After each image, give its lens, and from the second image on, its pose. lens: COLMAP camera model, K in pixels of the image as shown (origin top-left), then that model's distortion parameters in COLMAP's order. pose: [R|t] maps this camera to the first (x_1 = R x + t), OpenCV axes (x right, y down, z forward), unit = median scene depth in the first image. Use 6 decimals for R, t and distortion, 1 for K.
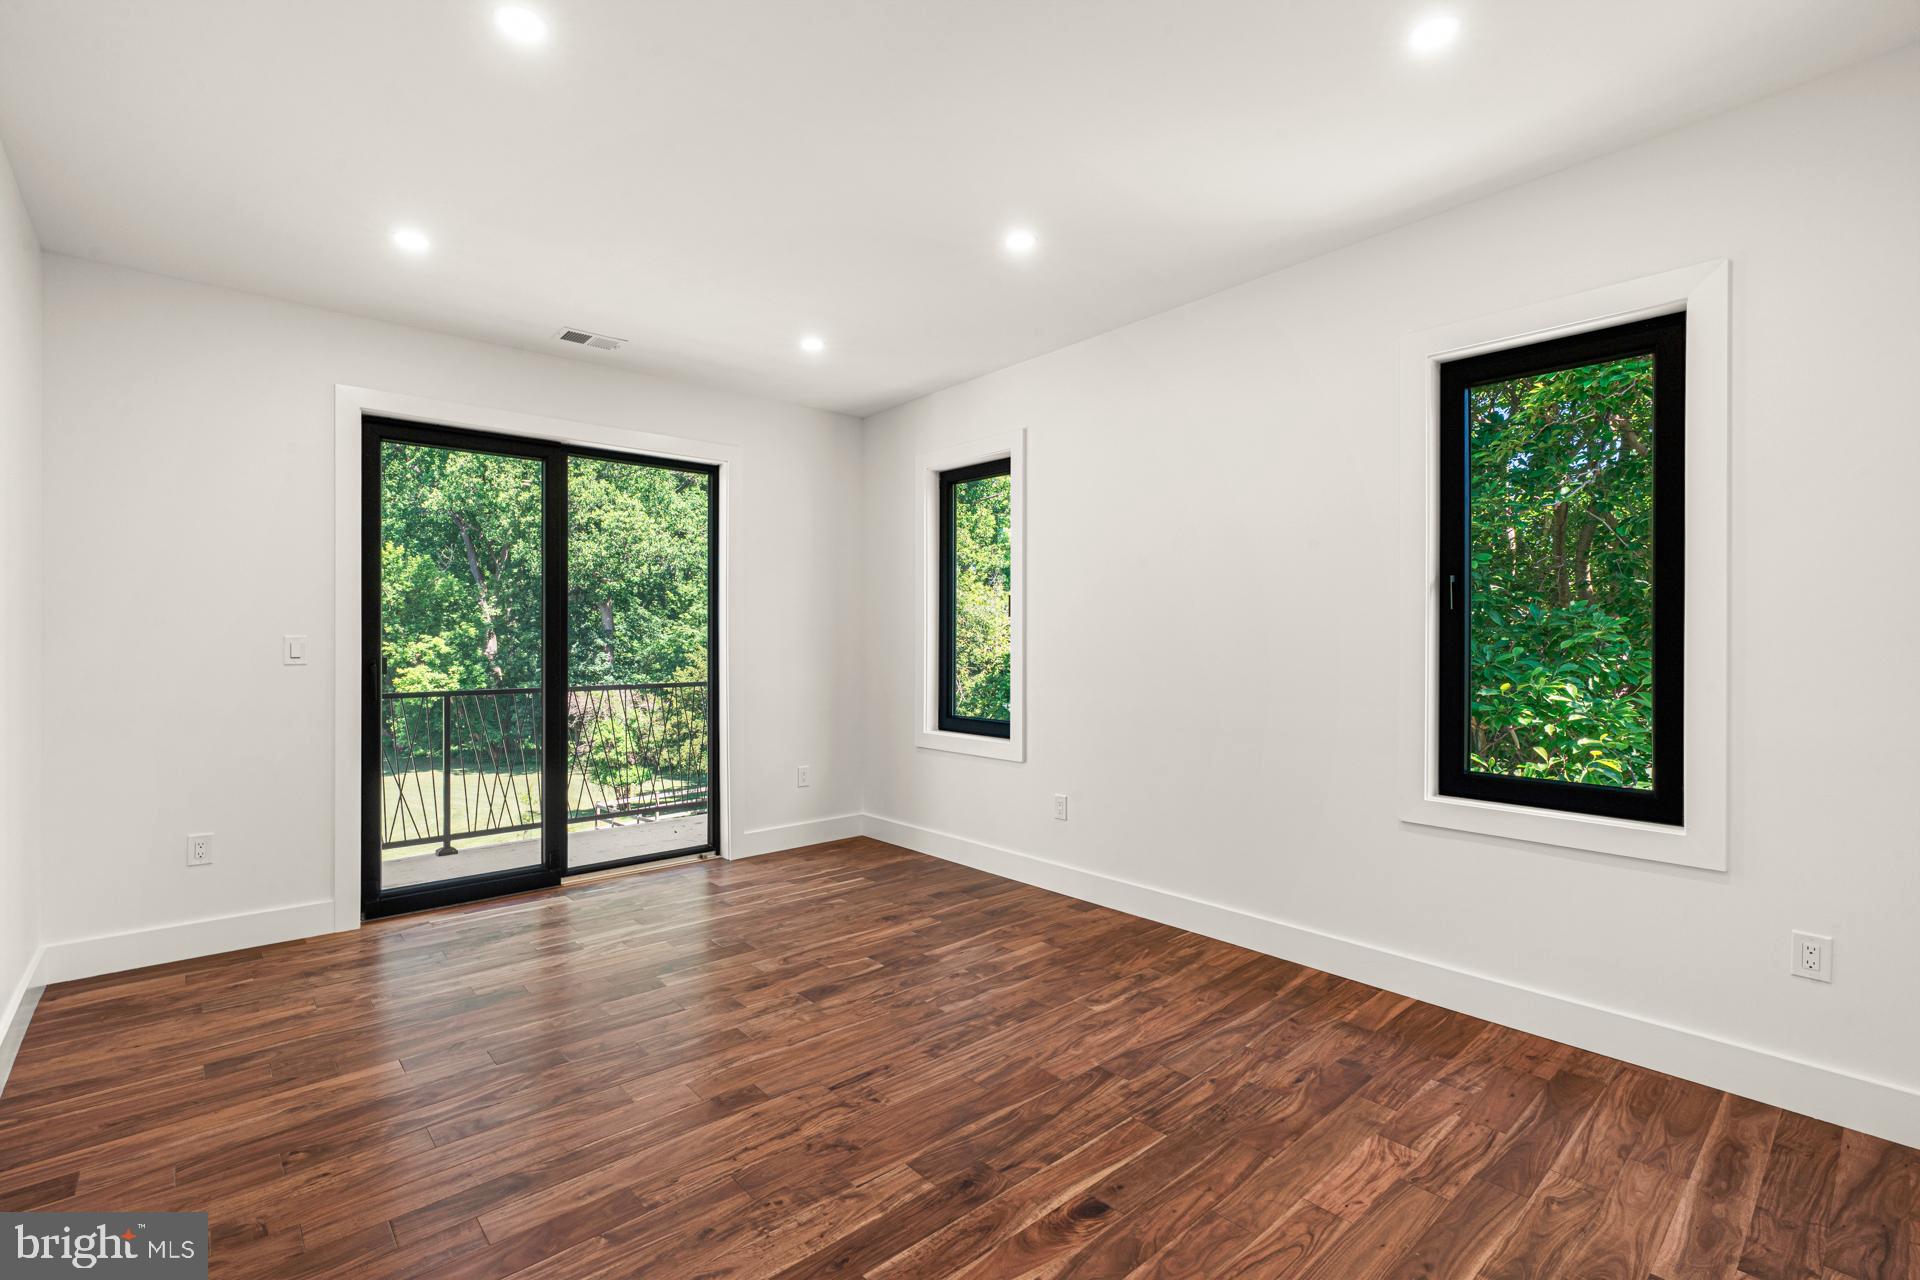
lens RADIAL K [[869.0, 0, 956.2], [0, 869.0, 645.6], [0, 0, 1]] dist [-0.006704, 0.004055]
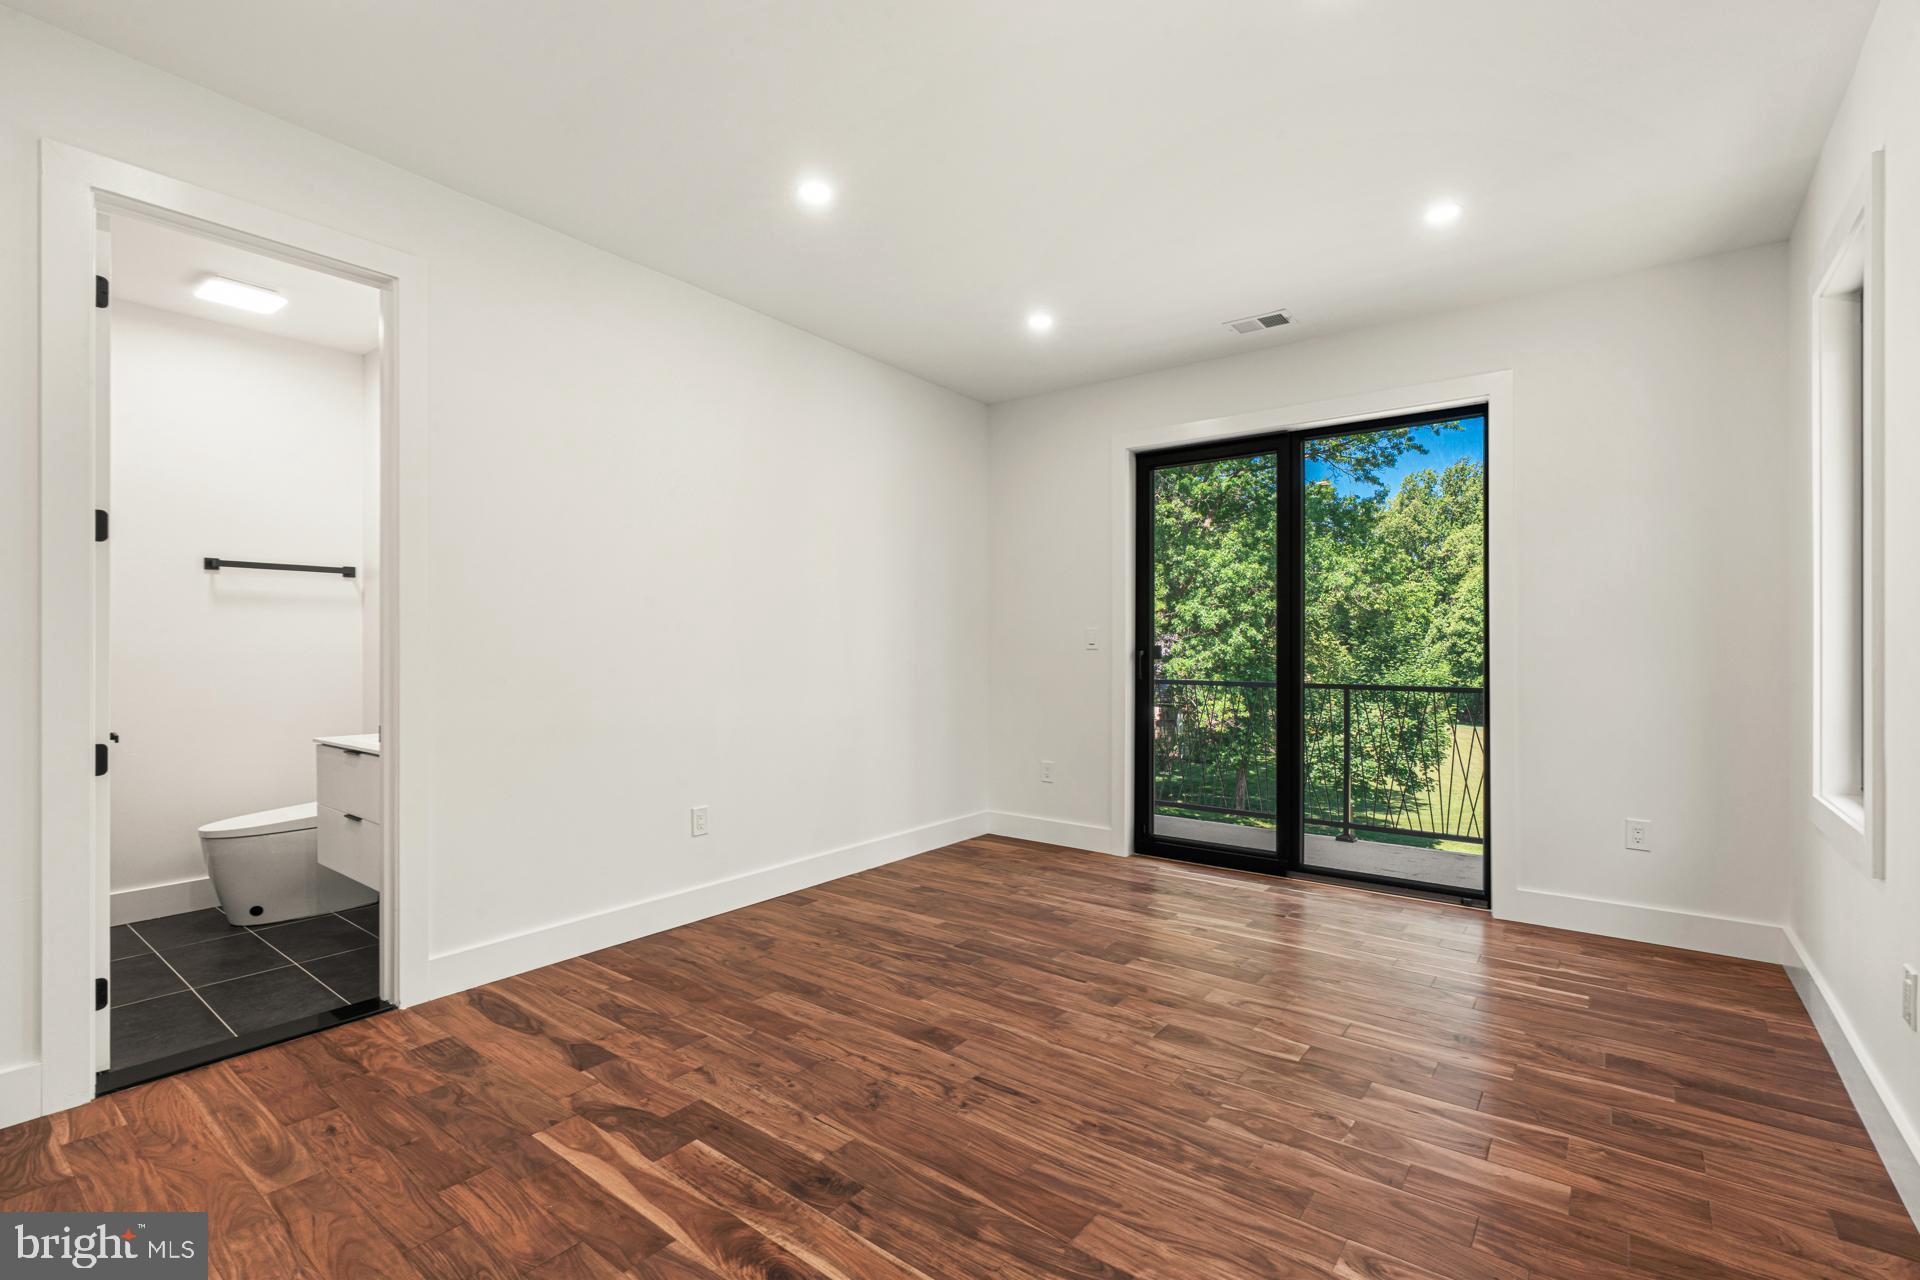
lens RADIAL K [[869.0, 0, 956.2], [0, 869.0, 645.6], [0, 0, 1]] dist [-0.006704, 0.004055]
pose [[0.179033, -0.001363, -0.983842, 0.612409], [-0.011520, 0.999928, -0.003482, 0.027454], [0.983776, 0.011957, 0.179004, 0.614471]]
